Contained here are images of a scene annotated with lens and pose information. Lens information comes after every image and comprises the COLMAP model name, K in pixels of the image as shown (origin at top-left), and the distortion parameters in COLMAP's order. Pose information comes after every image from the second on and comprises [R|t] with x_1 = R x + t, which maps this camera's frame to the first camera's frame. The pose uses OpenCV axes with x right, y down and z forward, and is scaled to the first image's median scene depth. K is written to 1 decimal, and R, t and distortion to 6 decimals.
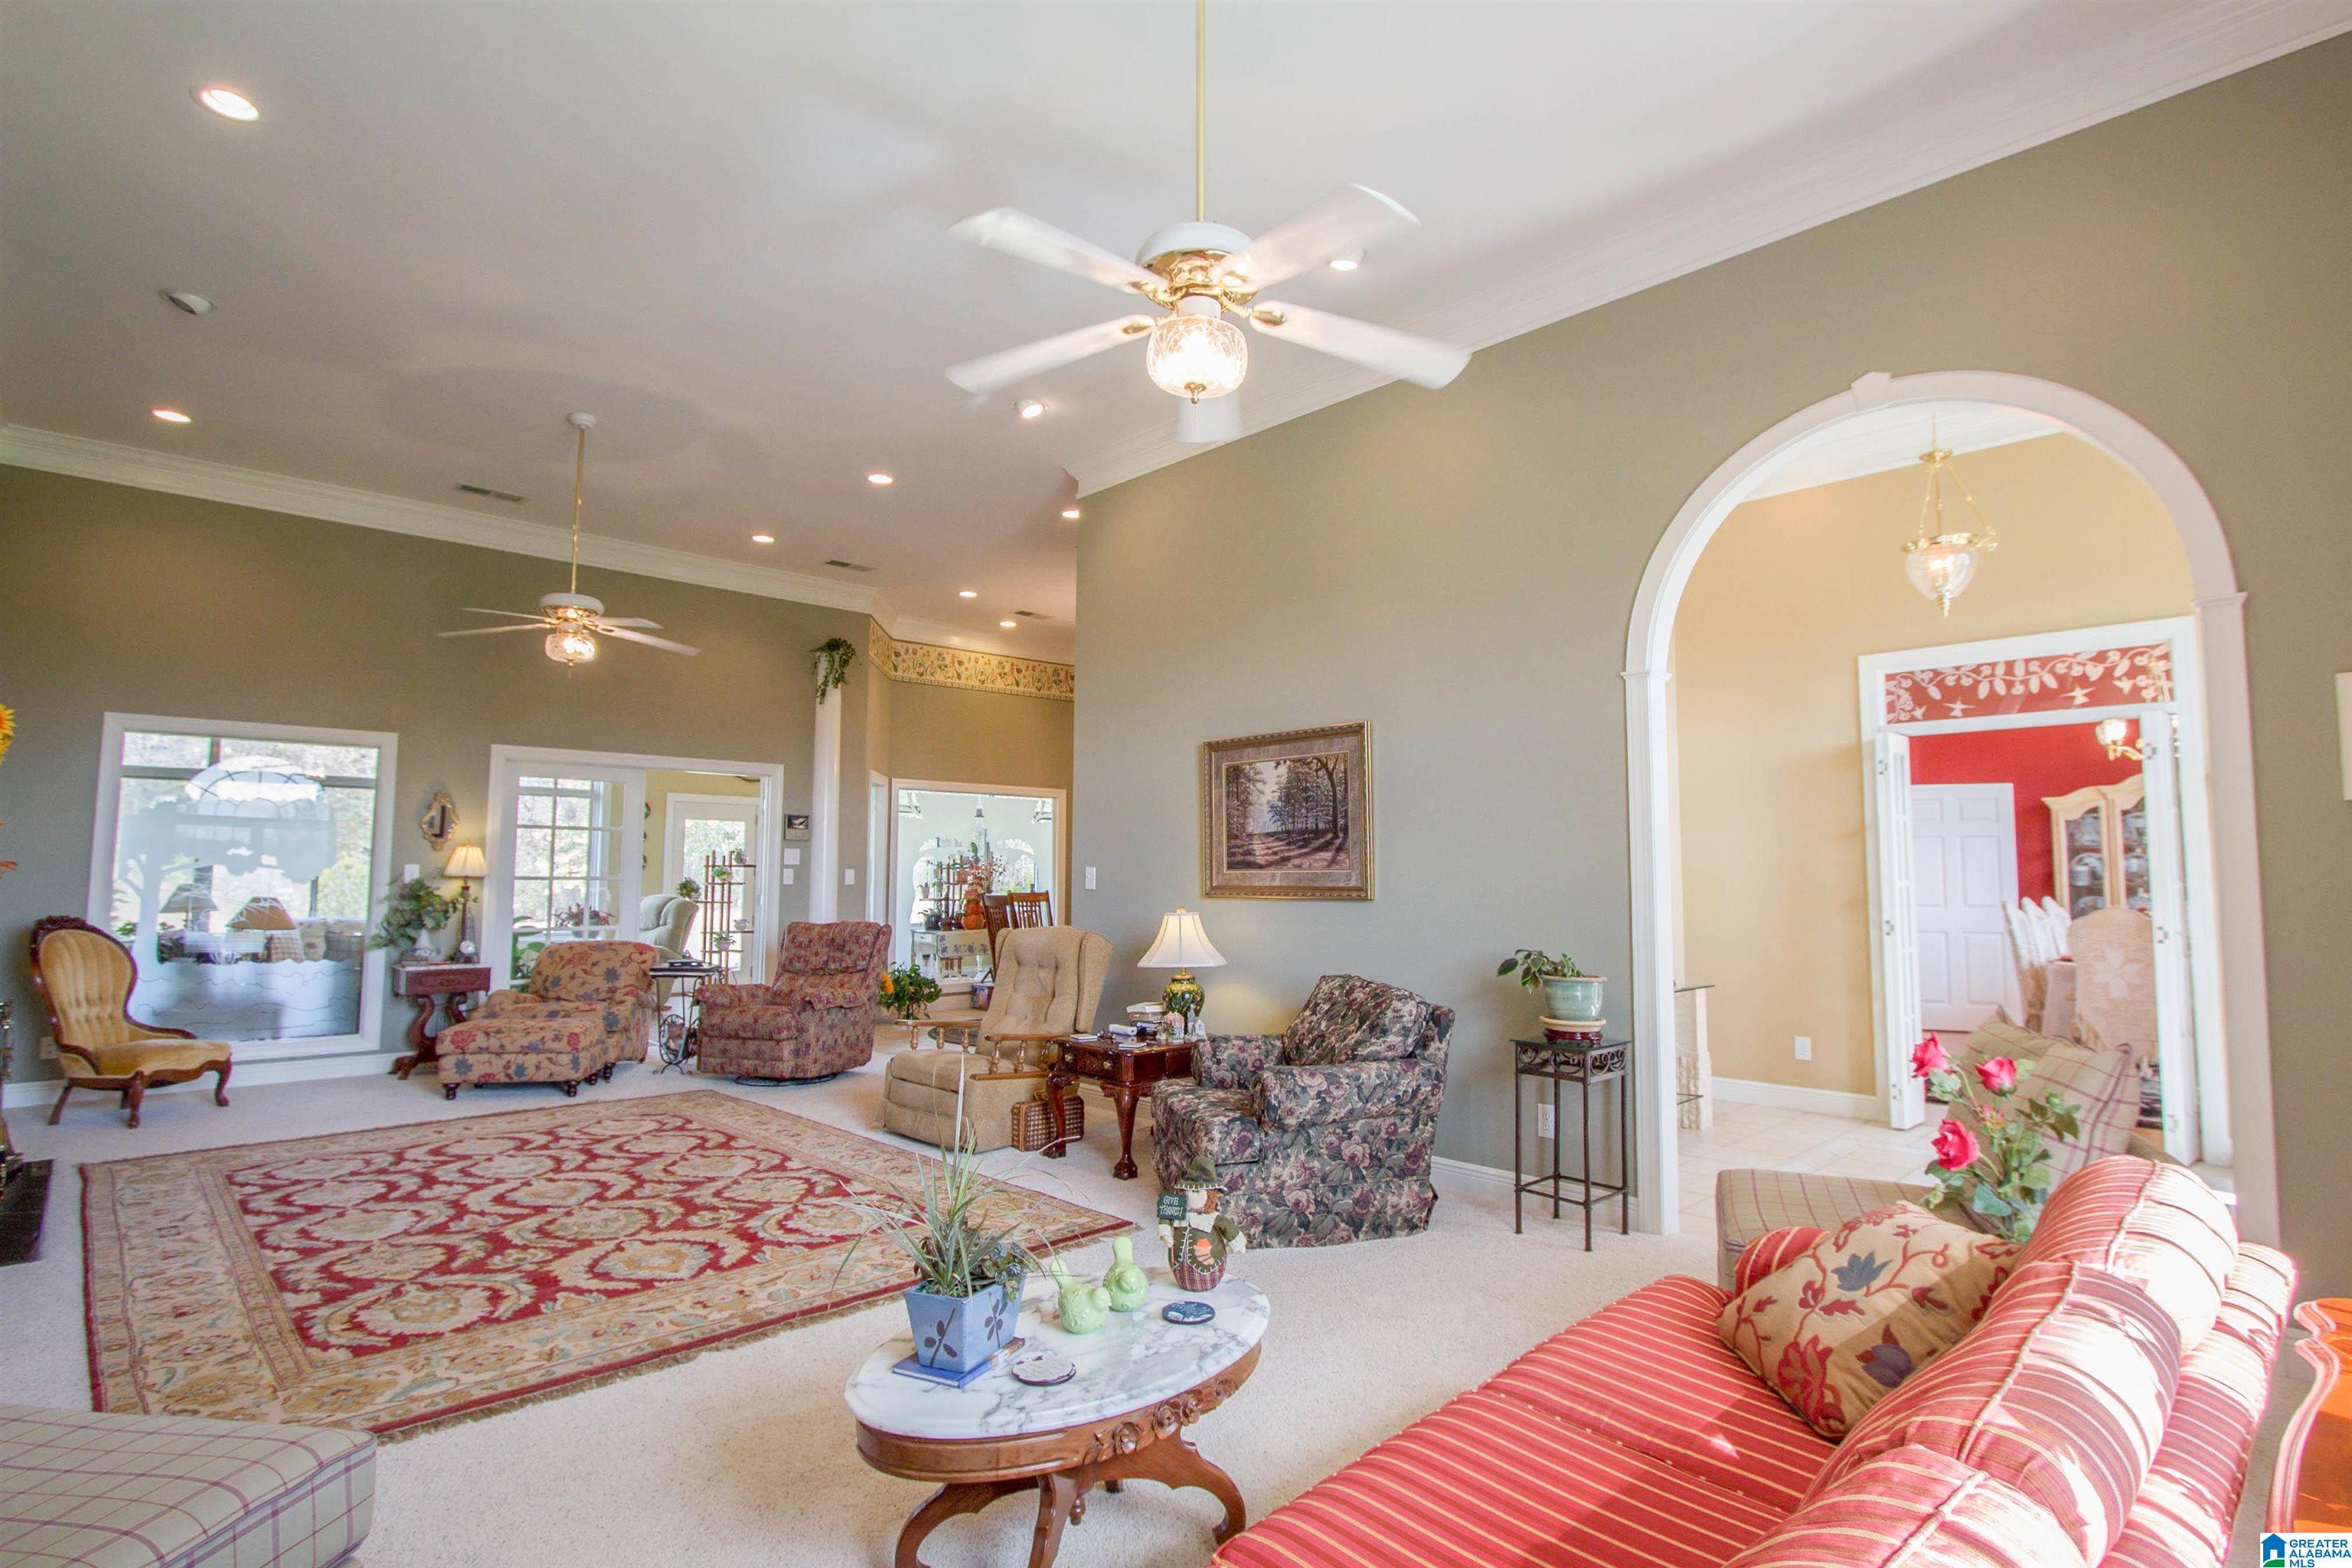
lens RADIAL K [[1105.8, 0, 1163.5], [0, 1105.8, 774.8], [0, 0, 1]] dist [-0.006254, 0.000224]
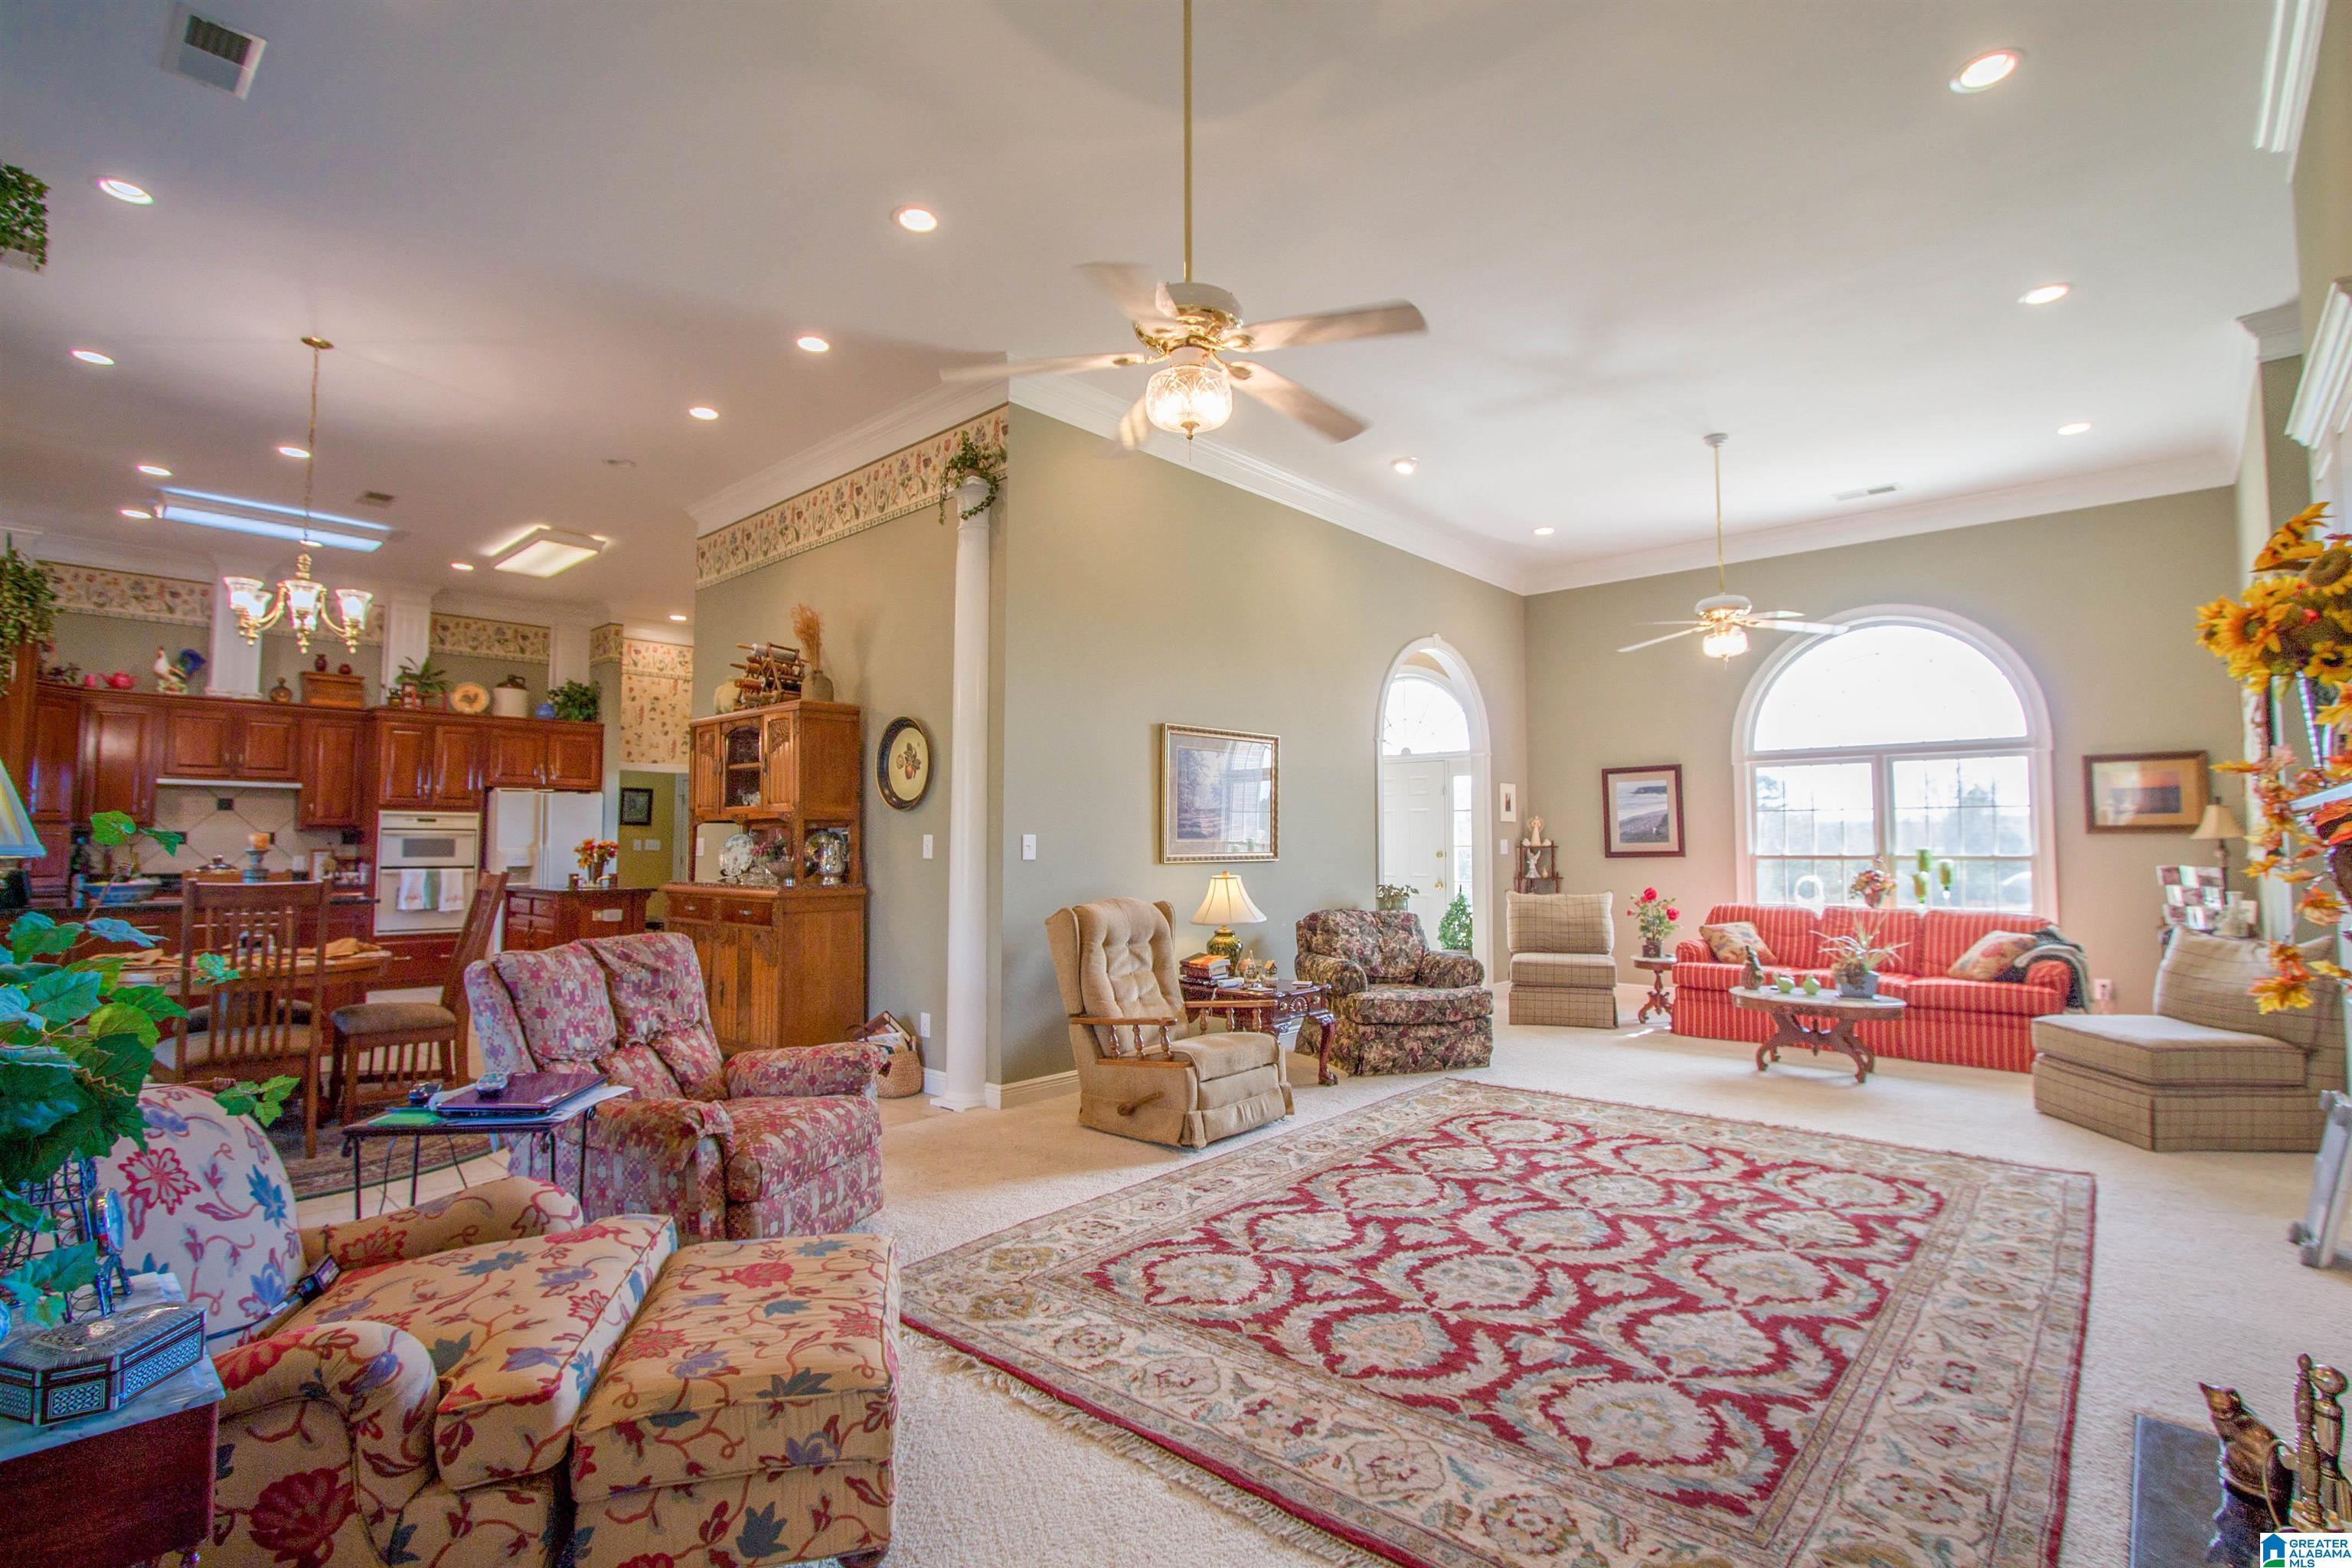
lens RADIAL K [[1105.8, 0, 1176.7], [0, 1105.8, 792.4], [0, 0, 1]] dist [-0.006254, 0.000224]
pose [[-0.071023, 0.043918, 0.996507, -1.350980], [-0.091936, 0.994490, -0.050382, 0.119209], [-0.993229, -0.095193, -0.066594, 1.348239]]
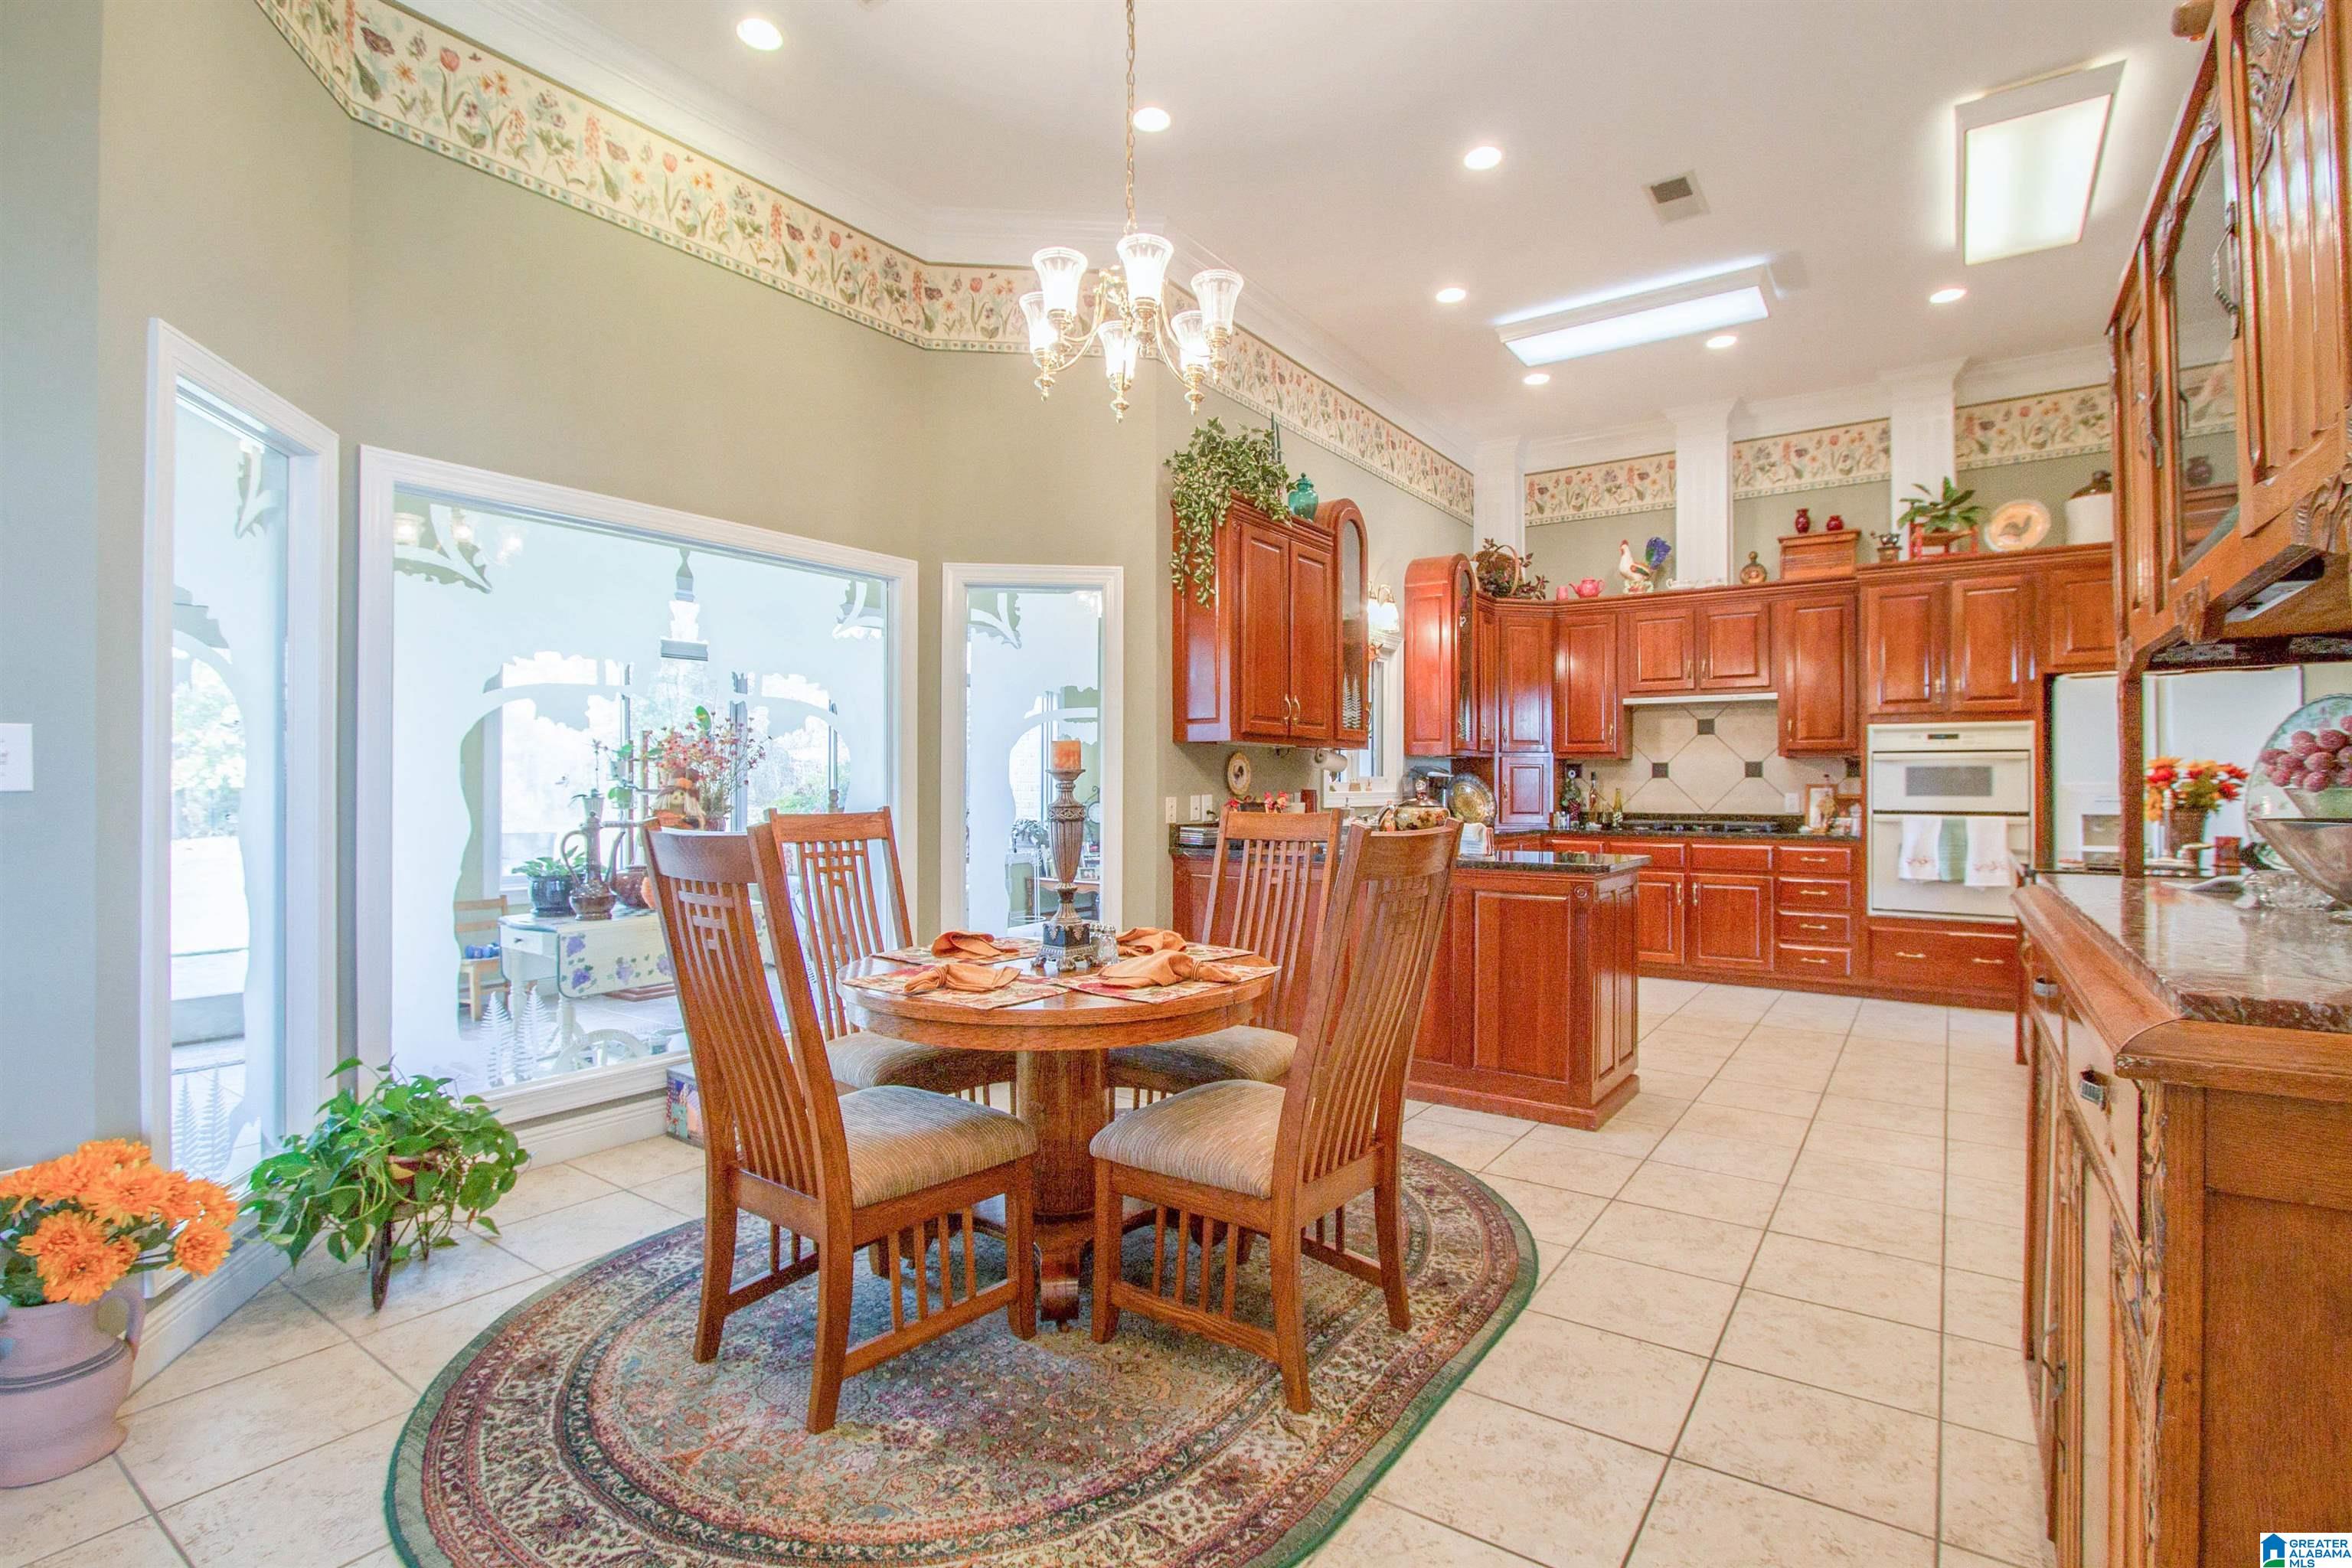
lens RADIAL K [[1105.8, 0, 1191.1], [0, 1105.8, 774.7], [0, 0, 1]] dist [-0.006254, 0.000224]
pose [[0.976507, 0.000701, 0.215484, -0.211539], [-0.018673, 0.996509, 0.081376, 0.155626], [-0.214674, -0.083488, 0.973111, 1.562998]]
